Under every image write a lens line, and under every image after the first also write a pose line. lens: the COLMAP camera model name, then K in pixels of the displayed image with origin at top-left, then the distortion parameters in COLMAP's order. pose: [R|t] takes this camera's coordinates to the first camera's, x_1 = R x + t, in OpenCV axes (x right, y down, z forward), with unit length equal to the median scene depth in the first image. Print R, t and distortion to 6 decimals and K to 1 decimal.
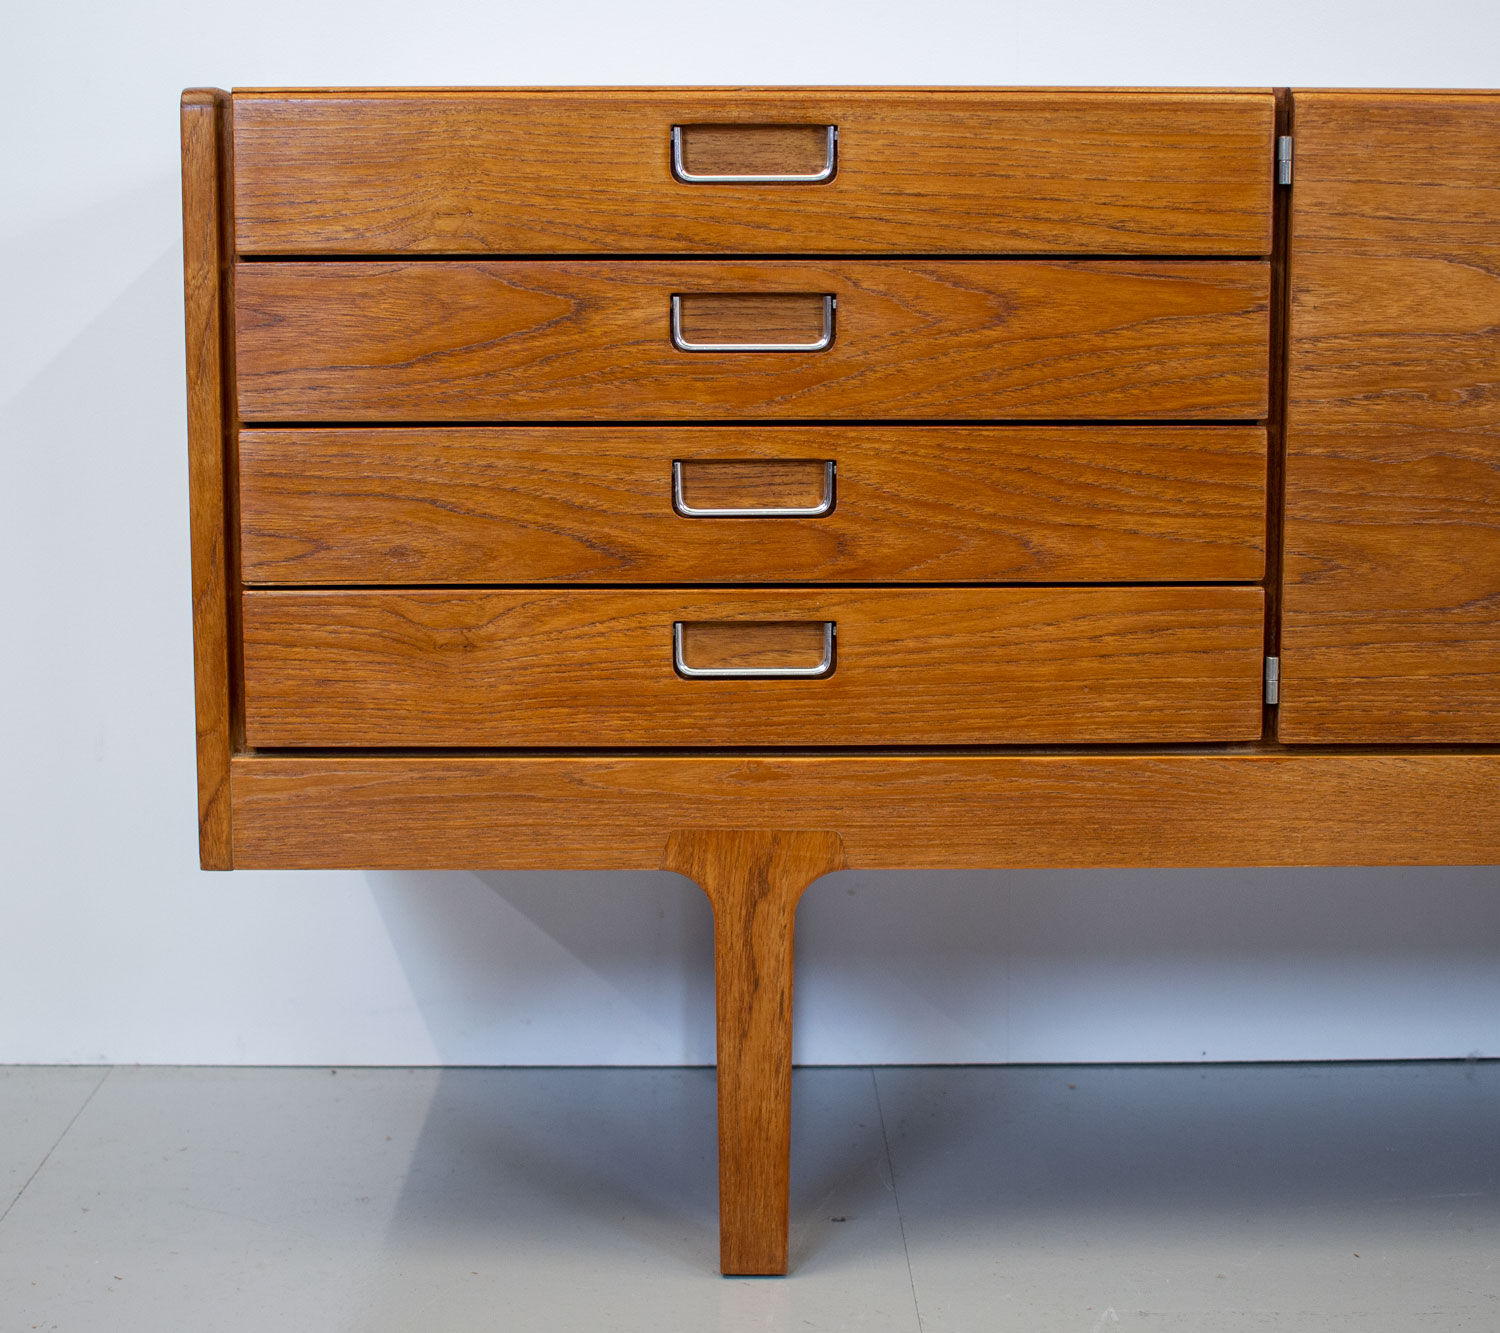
lens RADIAL K [[2860.7, 0, 750.0], [0, 2860.7, 666.5], [0, 0, 1]] dist [-0.099263, -0.199042]
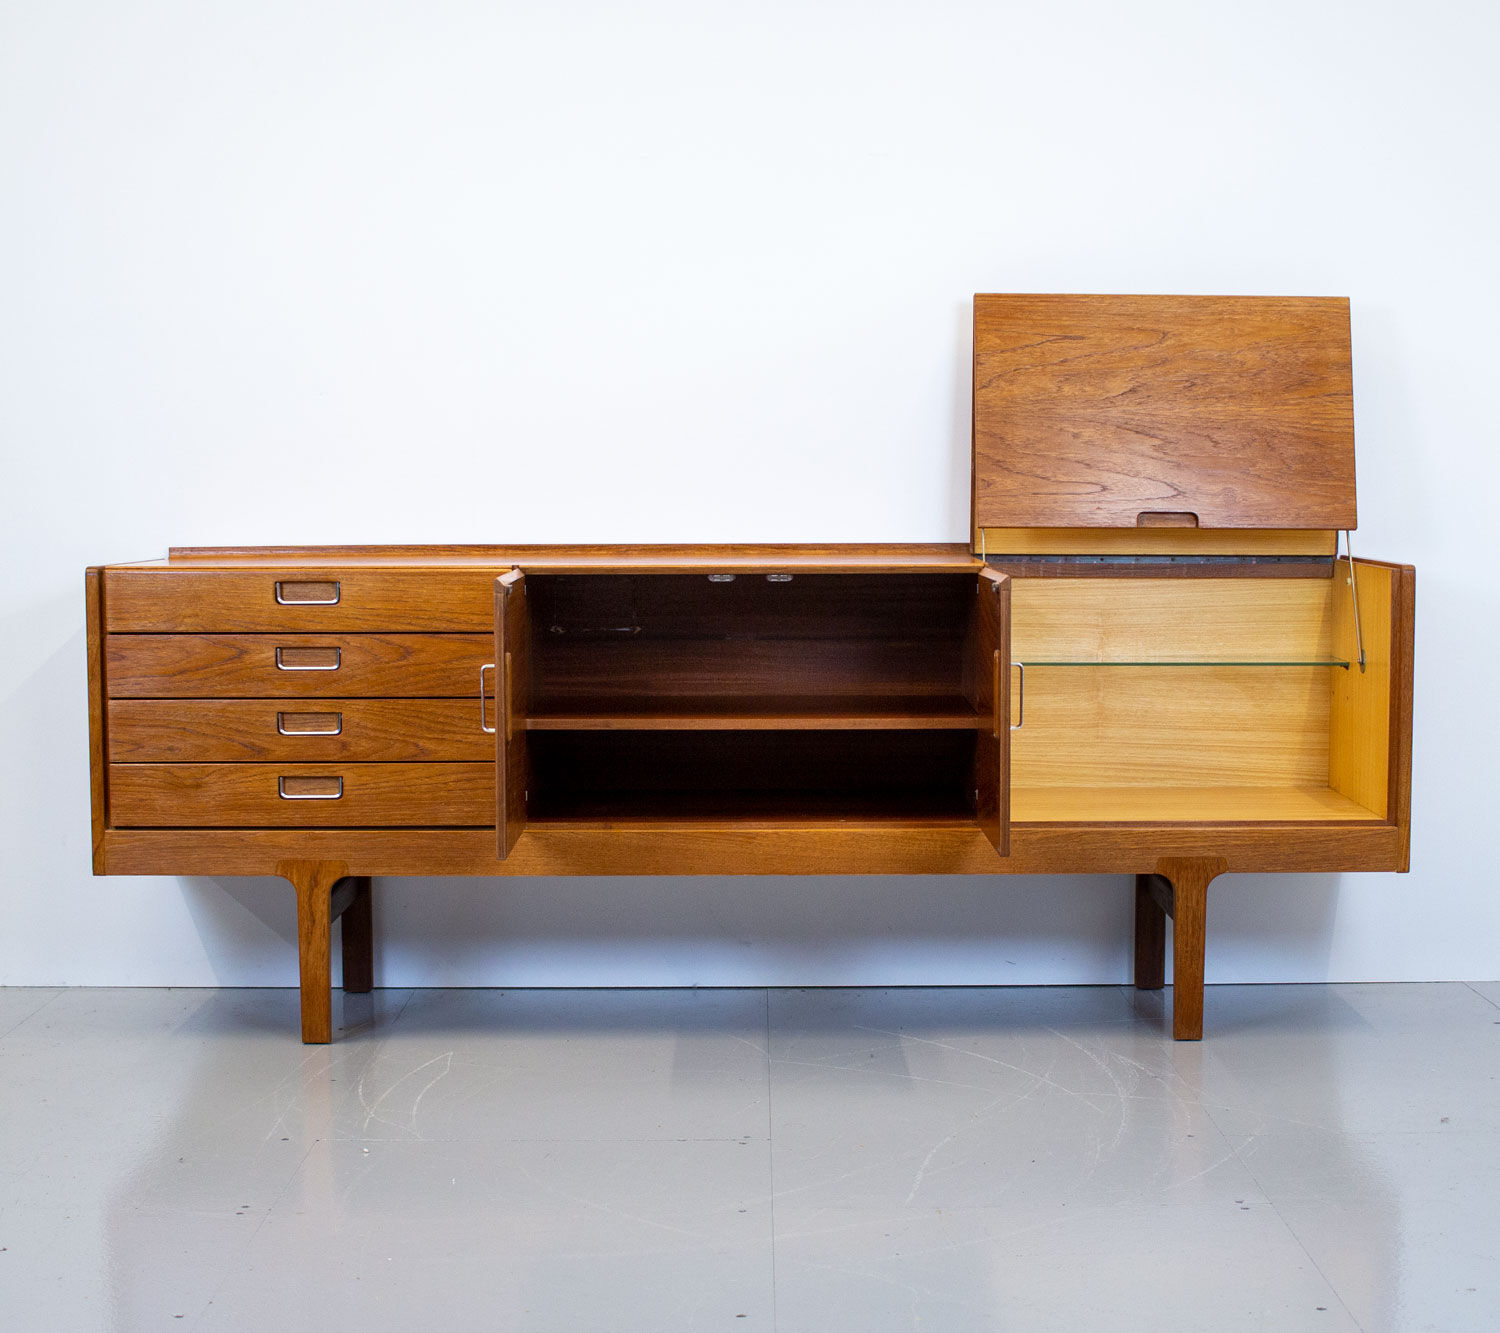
lens RADIAL K [[2723.1, 0, 748.6], [0, 2723.1, 735.7], [0, 0, 1]] dist [-0.126635, 0.083301]
pose [[0.999967, 0.000649, -0.008138, 0.410351], [-0.001031, 0.998893, -0.047020, 0.061014], [0.008099, 0.047027, 0.998861, -1.399363]]
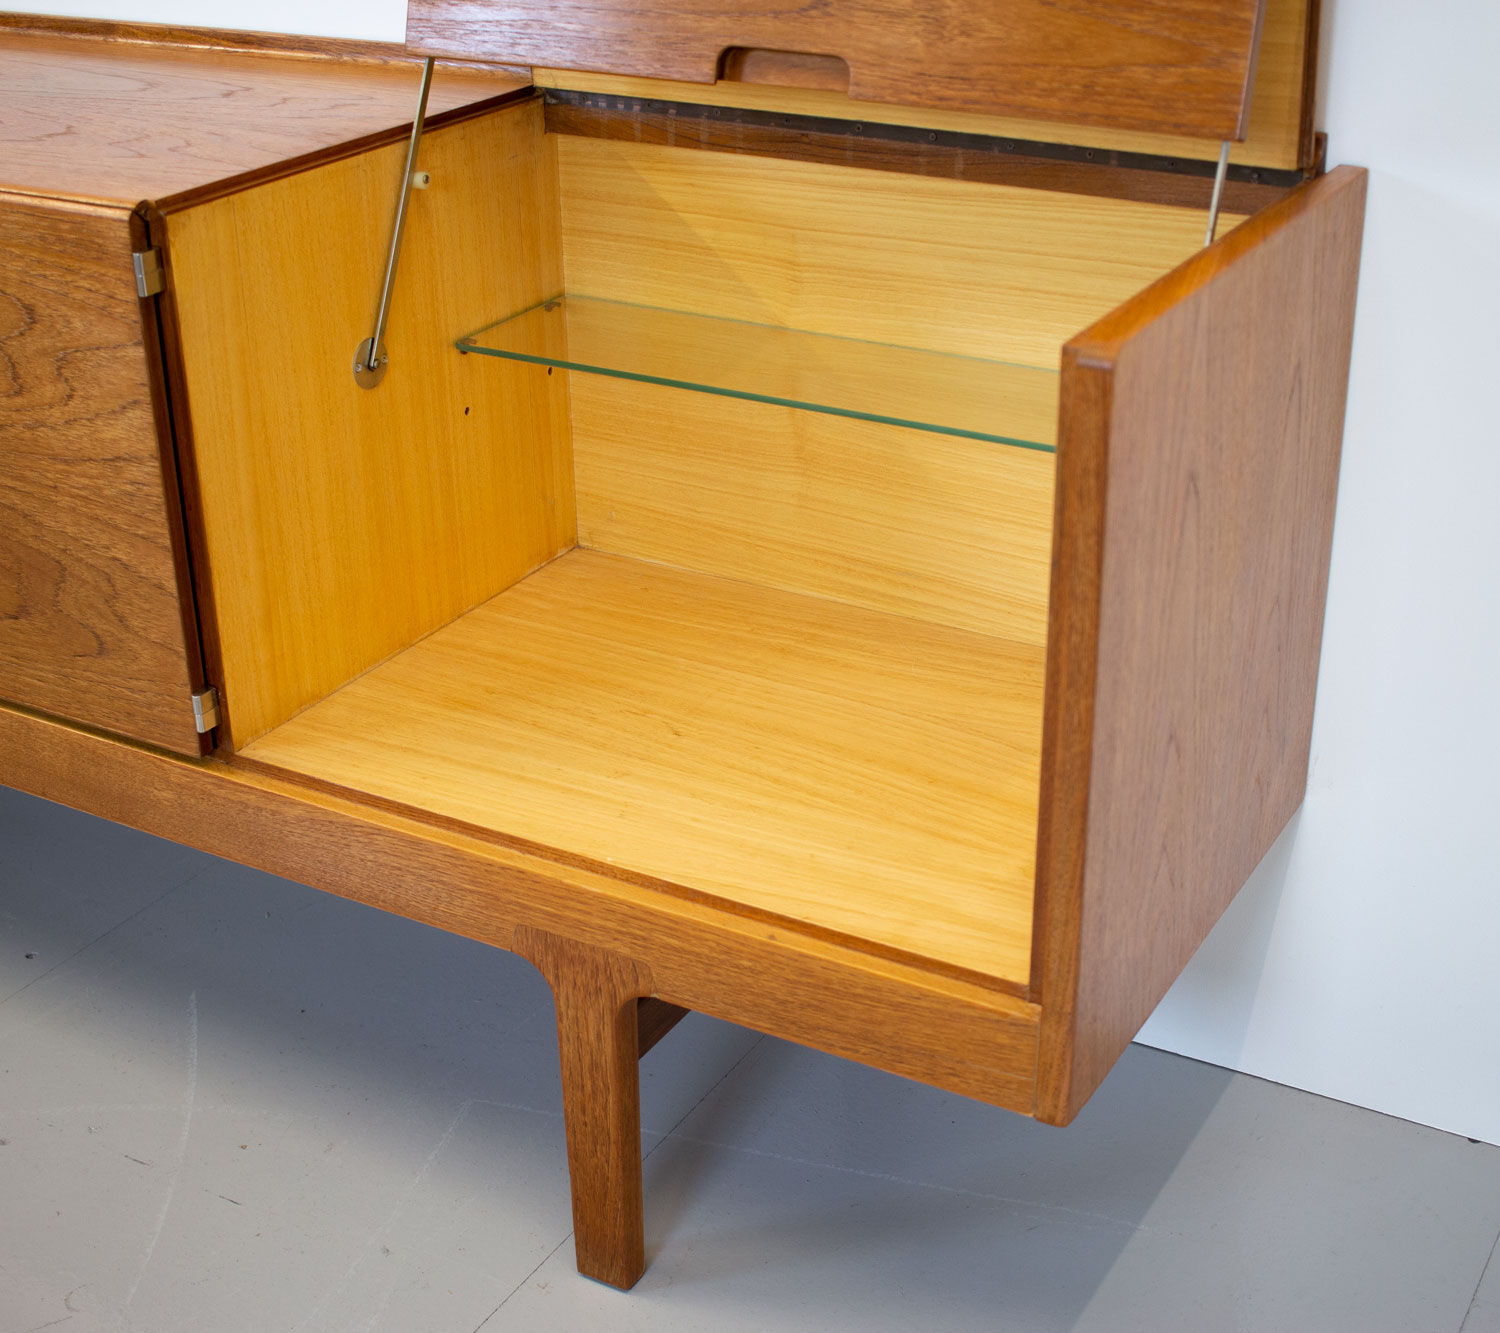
lens RADIAL K [[2212.1, 0, 750.0], [0, 2212.1, 666.5], [0, 0, 1]] dist [-0.094489, 0.024379]
pose [[0.862986, 0.209398, -0.459791, 1.200632], [-0.061705, 0.946937, 0.315440, -0.309829], [0.501446, -0.243848, 0.830114, 0.389458]]
